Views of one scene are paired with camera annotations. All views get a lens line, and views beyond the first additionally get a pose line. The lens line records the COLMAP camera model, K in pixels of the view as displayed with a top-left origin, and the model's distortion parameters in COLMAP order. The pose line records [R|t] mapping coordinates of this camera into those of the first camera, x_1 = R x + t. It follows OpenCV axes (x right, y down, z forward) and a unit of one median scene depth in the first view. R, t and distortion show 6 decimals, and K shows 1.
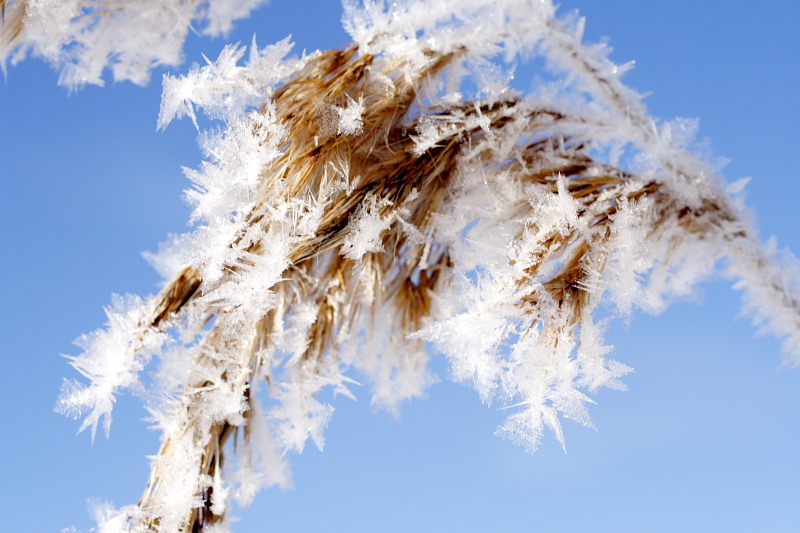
lens RADIAL K [[1866.3, 0, 400.0], [0, 1866.3, 266.5], [0, 0, 1]] dist [0.051696, -0.015986]
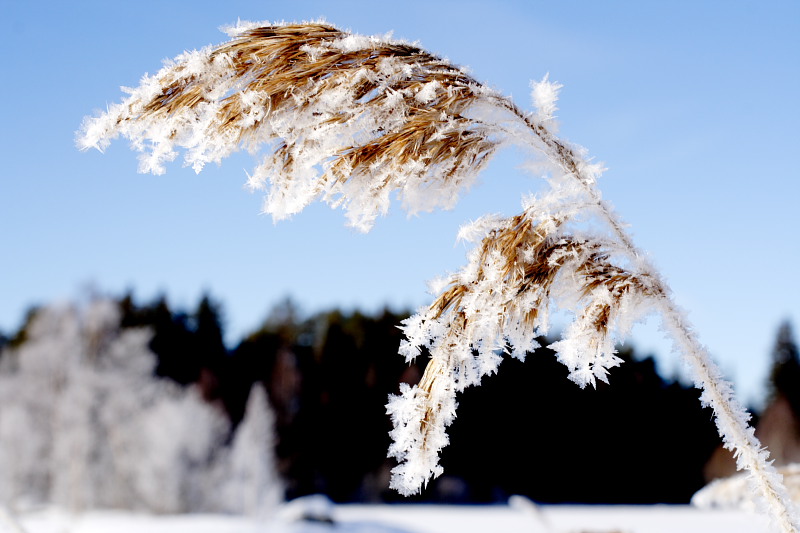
lens RADIAL K [[1866.3, 0, 400.0], [0, 1866.3, 266.5], [0, 0, 1]] dist [0.051696, -0.015986]
pose [[0.986623, 0.085023, 0.139089, -0.533866], [-0.110282, 0.976457, 0.185388, -0.498629], [-0.120052, -0.198247, 0.972772, -1.420885]]
